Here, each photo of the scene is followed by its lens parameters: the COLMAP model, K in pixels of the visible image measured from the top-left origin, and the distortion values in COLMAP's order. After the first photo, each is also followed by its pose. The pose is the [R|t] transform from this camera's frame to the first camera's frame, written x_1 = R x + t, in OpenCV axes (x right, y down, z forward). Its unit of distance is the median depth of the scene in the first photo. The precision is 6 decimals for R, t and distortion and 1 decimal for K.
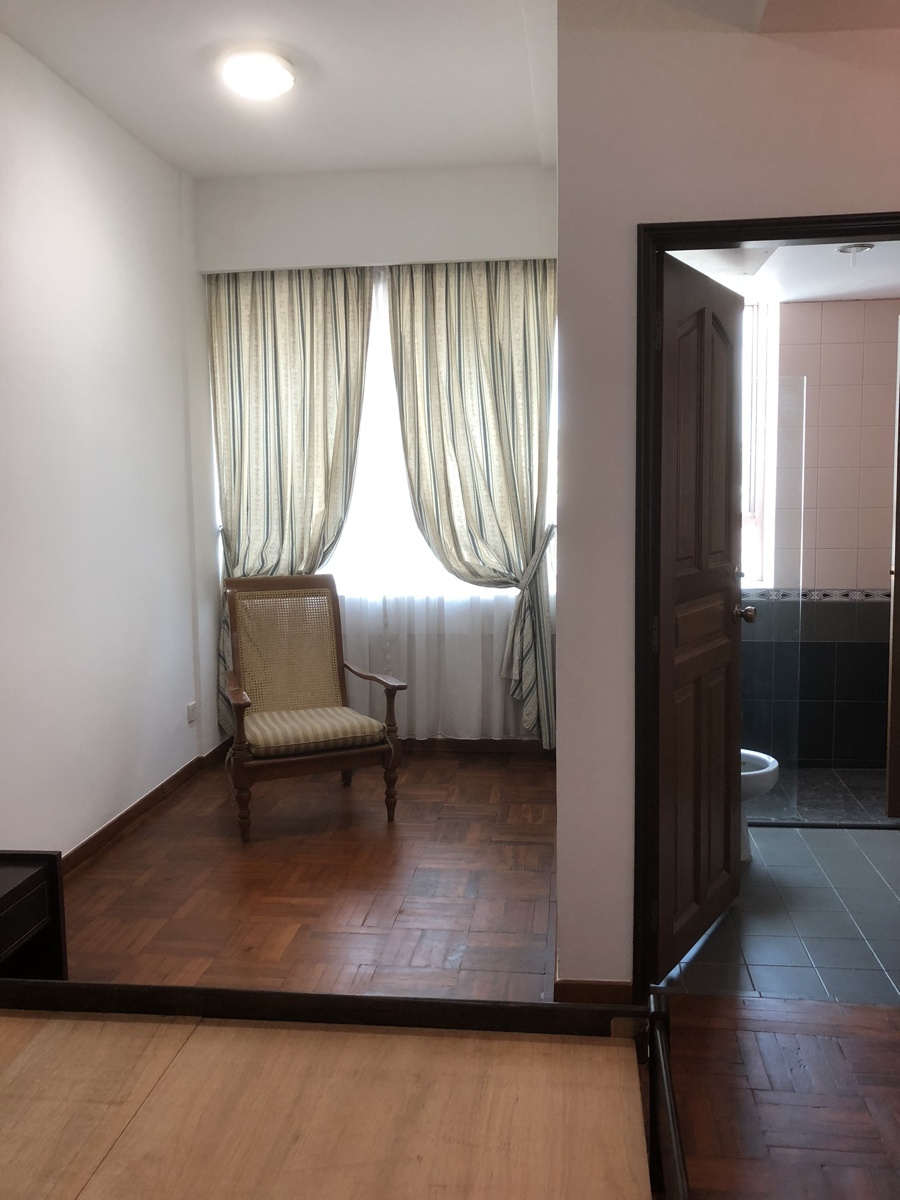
lens RADIAL K [[987.5, 0, 450.6], [0, 987.5, 589.7], [0, 0, 1]] dist [0.040122, -0.043031]
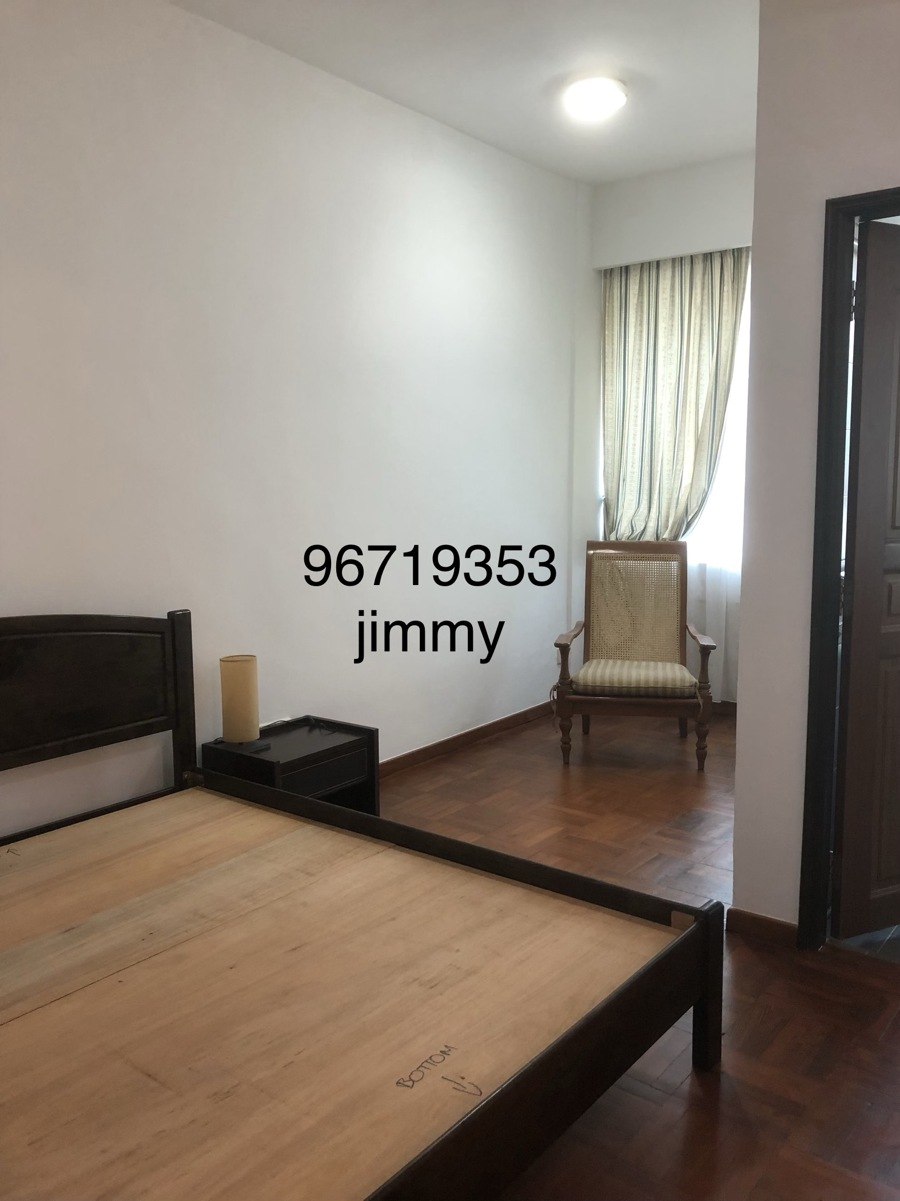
lens RADIAL K [[988.3, 0, 454.8], [0, 988.3, 605.3], [0, 0, 1]] dist [0.040122, -0.043031]
pose [[0.855501, 0.077952, -0.511899, 0.216843], [-0.058145, 0.996813, 0.054621, 0.008919], [0.514526, -0.016964, 0.857307, -0.055391]]
